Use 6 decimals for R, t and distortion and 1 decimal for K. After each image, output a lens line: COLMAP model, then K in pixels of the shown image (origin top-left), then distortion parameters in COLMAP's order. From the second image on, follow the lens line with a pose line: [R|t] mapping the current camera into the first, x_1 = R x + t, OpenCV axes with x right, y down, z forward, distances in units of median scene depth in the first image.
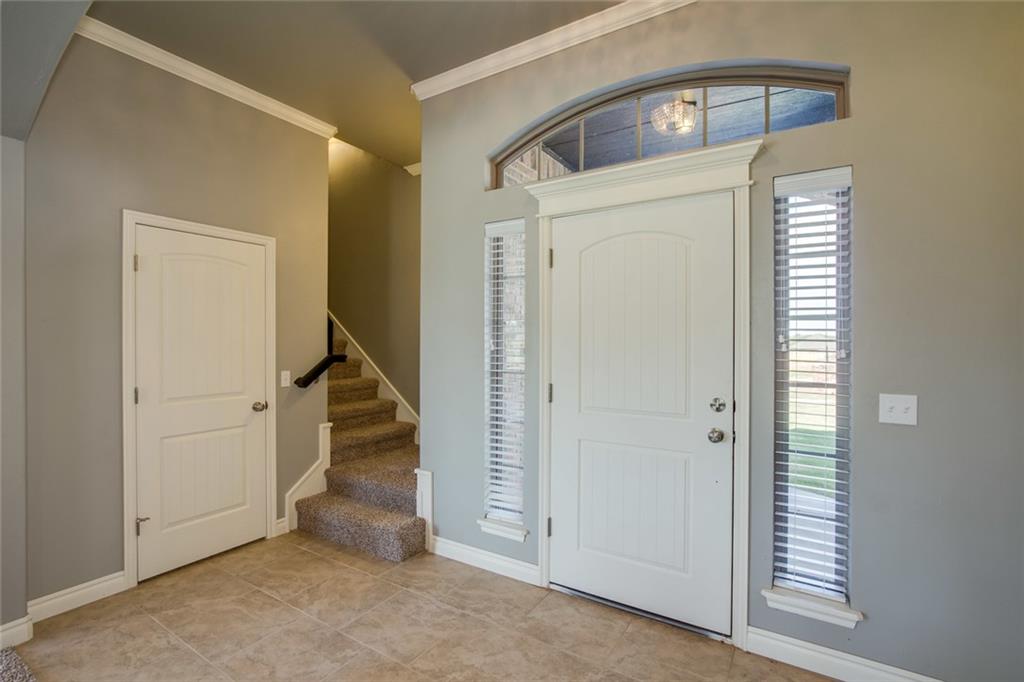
lens RADIAL K [[468.6, 0, 495.3], [0, 468.6, 342.7], [0, 0, 1]] dist [-0.020009, 0.002458]
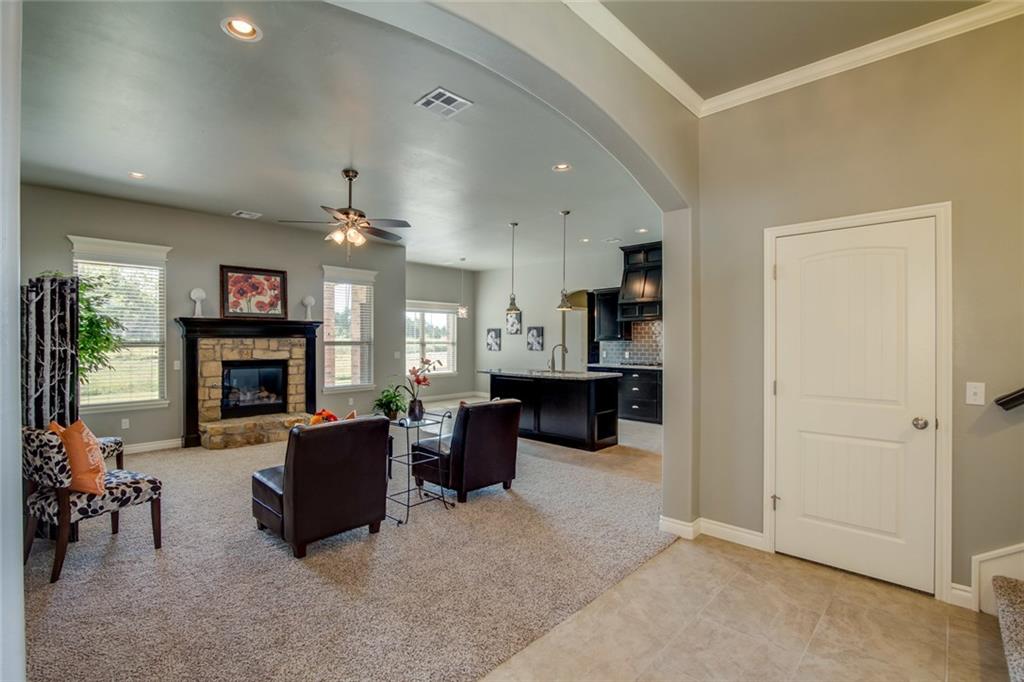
lens RADIAL K [[468.6, 0, 495.6], [0, 468.6, 340.4], [0, 0, 1]] dist [-0.020009, 0.002458]
pose [[-0.186489, 0.002080, -0.982455, 0.482825], [-0.005070, 0.999982, 0.003079, -0.002403], [0.982444, 0.005555, -0.186475, 0.532533]]
